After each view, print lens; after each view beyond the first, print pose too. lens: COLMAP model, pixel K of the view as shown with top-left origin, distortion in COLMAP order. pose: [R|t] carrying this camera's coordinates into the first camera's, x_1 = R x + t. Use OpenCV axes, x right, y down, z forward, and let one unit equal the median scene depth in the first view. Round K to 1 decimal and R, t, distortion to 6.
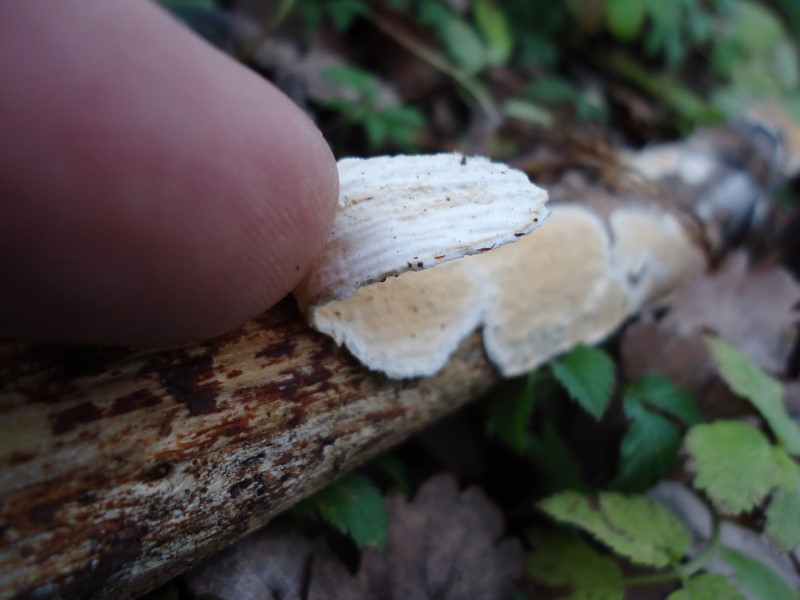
lens RADIAL K [[608.7, 0, 400.0], [0, 608.7, 300.0], [0, 0, 1]] dist [0.002454, 0.002086]
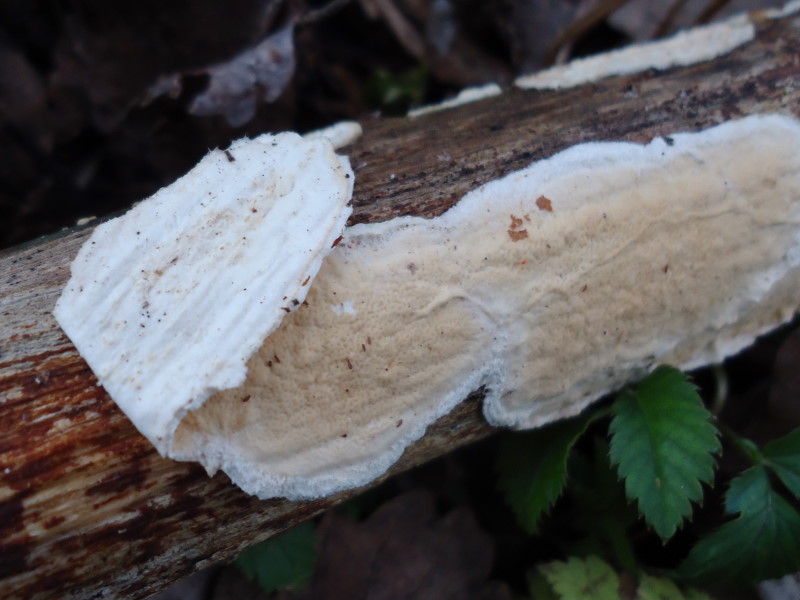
lens RADIAL K [[769.3, 0, 244.0], [0, 769.3, 320.5], [0, 0, 1]] dist [-0.008853, -0.015272]
pose [[0.934451, 0.201288, -0.293742, 0.168848], [-0.042805, 0.882421, 0.468510, -0.527721], [0.353509, -0.425226, 0.833195, 0.377061]]
